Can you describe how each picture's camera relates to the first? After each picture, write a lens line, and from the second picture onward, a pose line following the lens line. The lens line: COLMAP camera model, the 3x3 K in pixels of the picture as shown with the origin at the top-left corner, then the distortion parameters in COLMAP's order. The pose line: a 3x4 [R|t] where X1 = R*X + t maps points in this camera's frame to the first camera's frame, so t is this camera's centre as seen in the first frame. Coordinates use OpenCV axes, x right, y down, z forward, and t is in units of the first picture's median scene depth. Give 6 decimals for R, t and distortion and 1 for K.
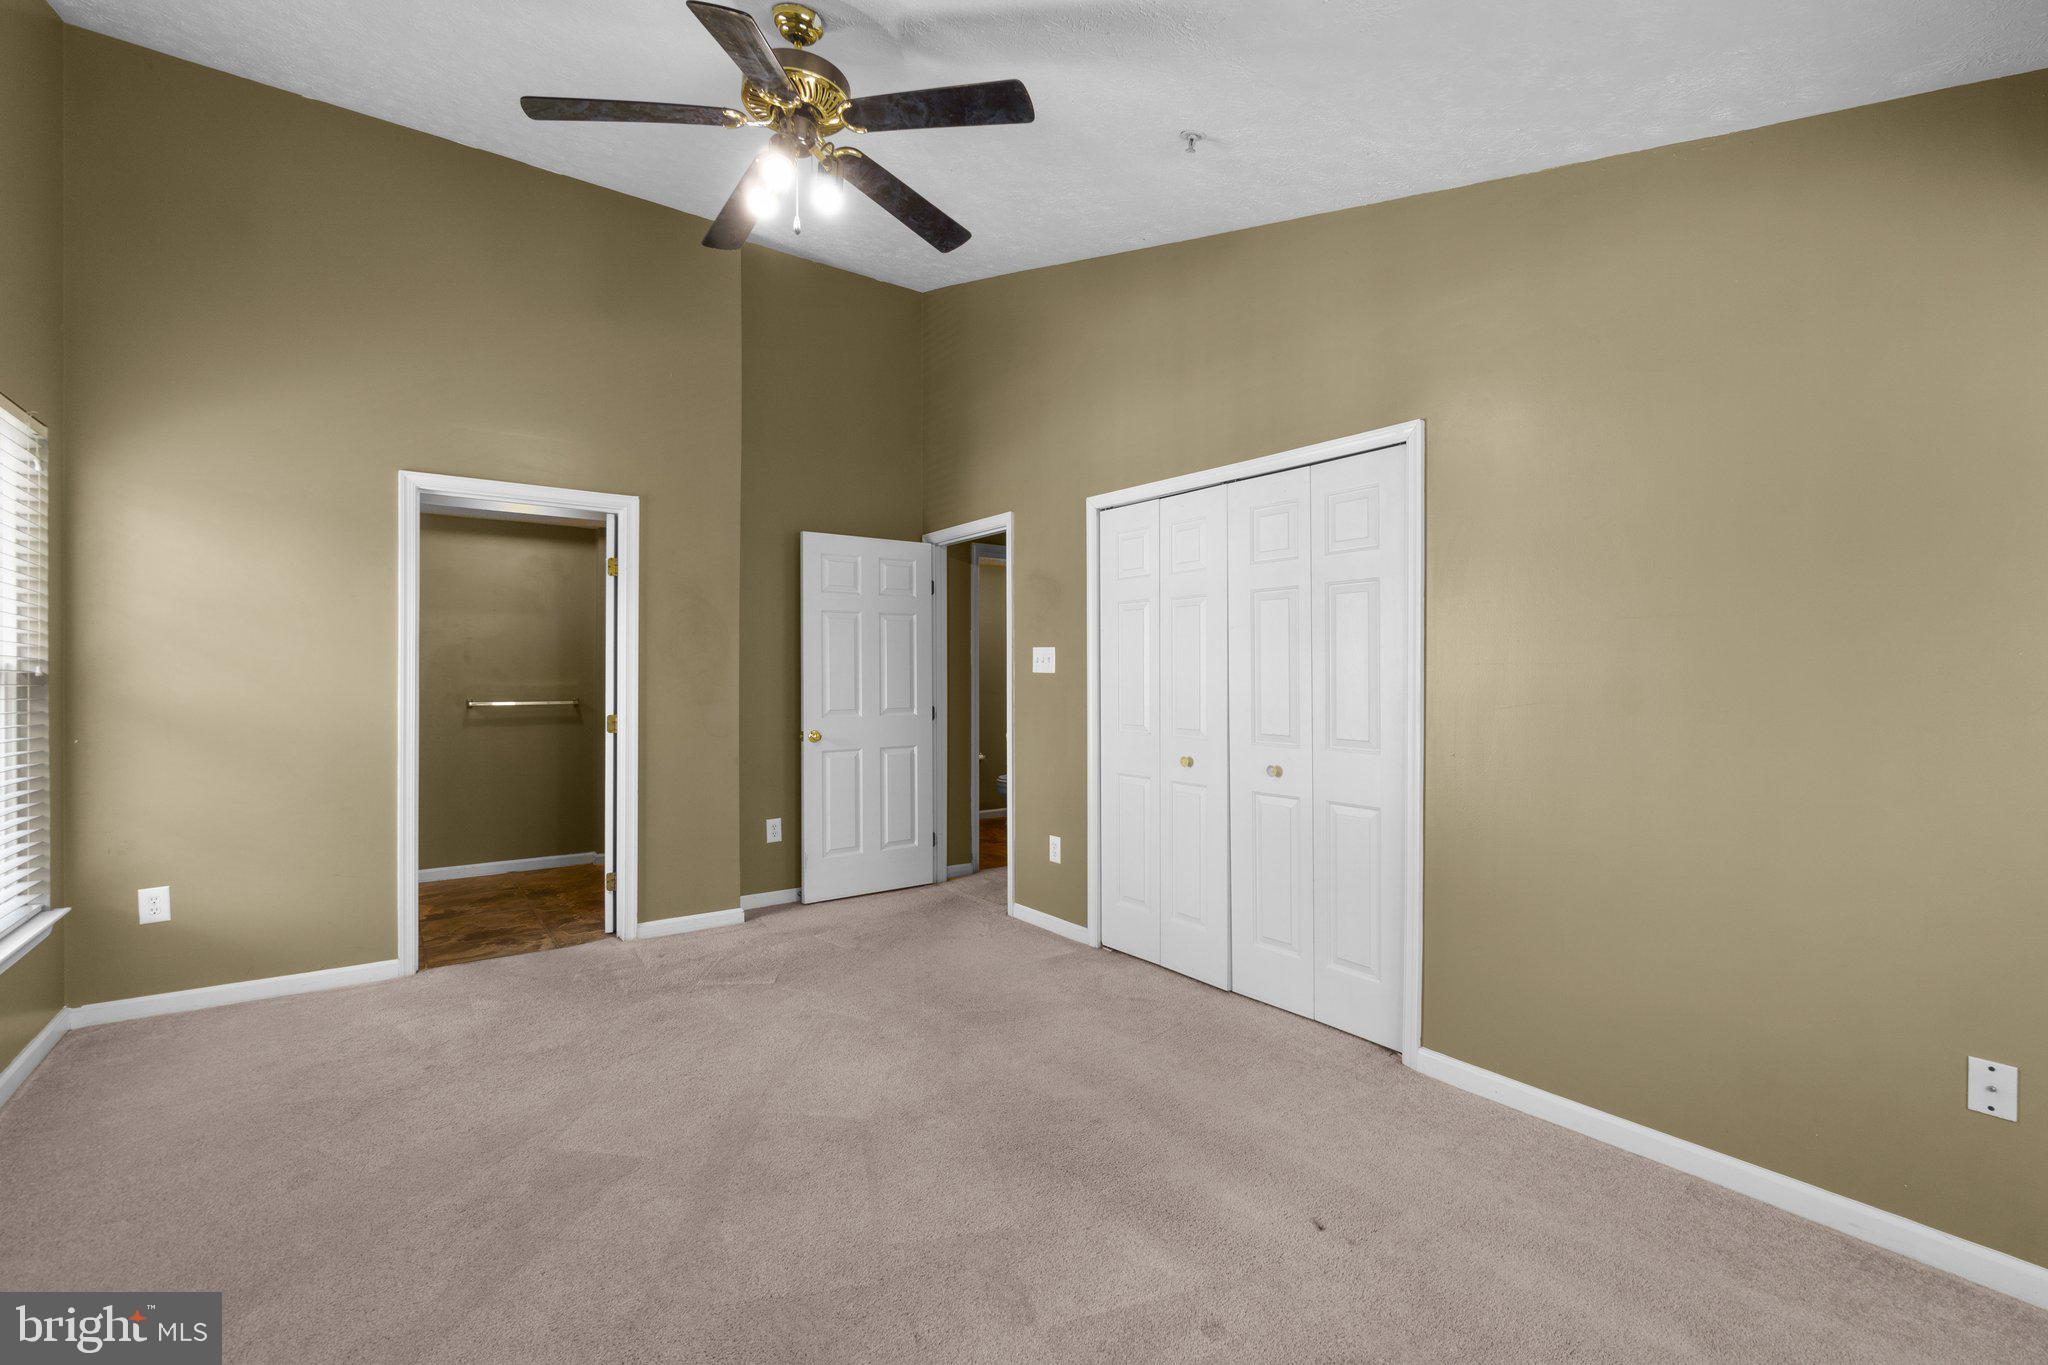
lens RADIAL K [[903.7, 0, 1014.7], [0, 903.7, 667.4], [0, 0, 1]] dist [-0.005797, 0.000022]
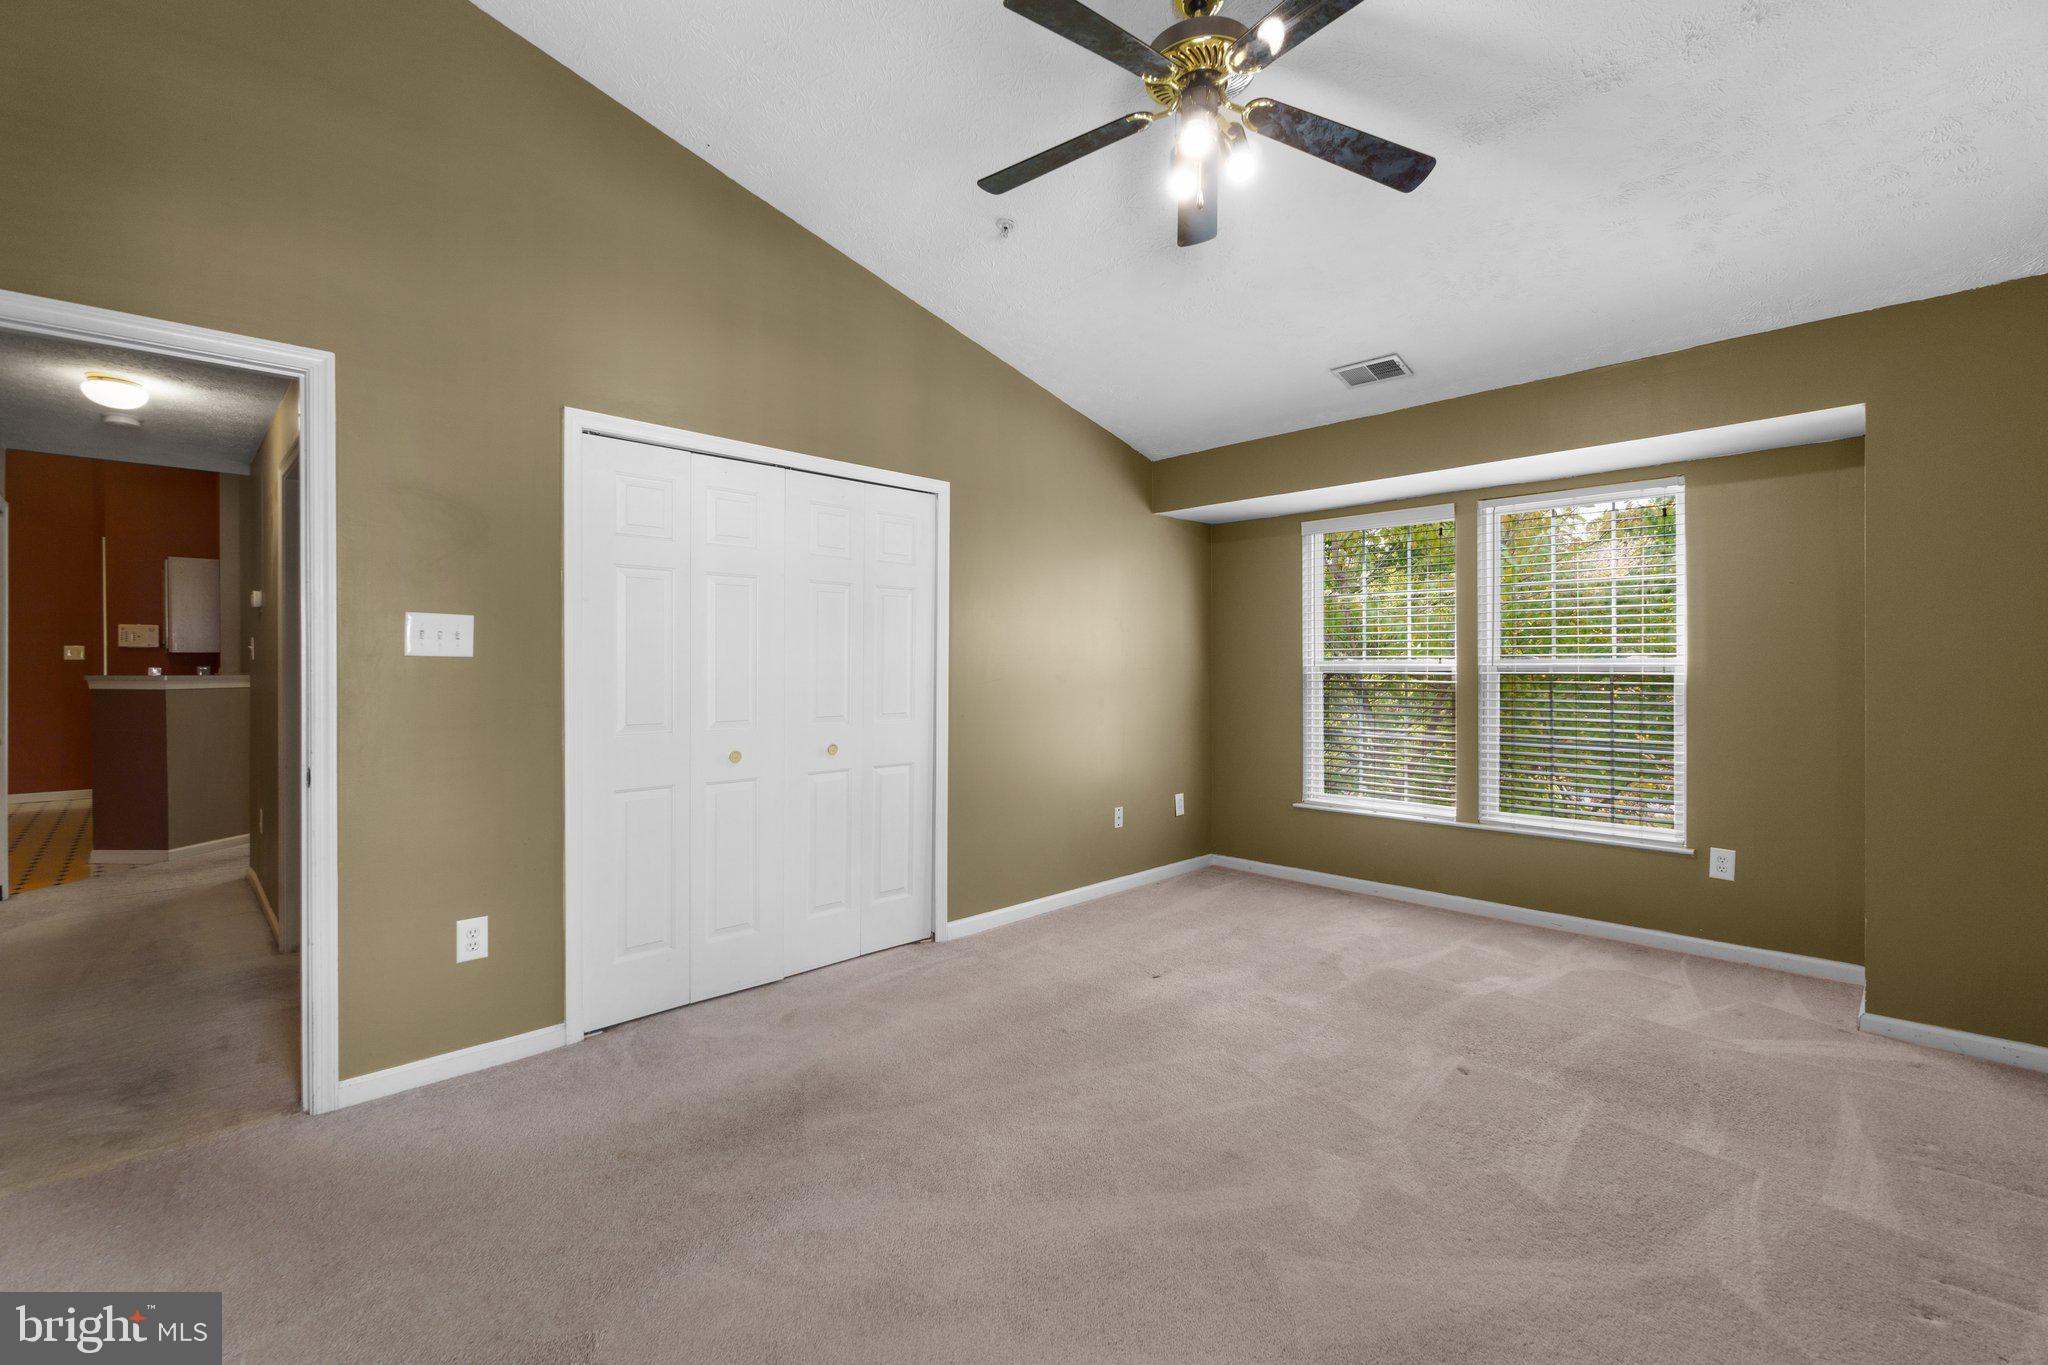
lens RADIAL K [[888.0, 0, 1017.0], [0, 888.0, 662.8], [0, 0, 1]] dist [-0.001662, -0.000191]
pose [[-0.168698, 0.001757, 0.985666, -0.799188], [-0.012273, 0.999917, -0.003883, 0.010687], [-0.985591, -0.012752, -0.168663, 0.945024]]
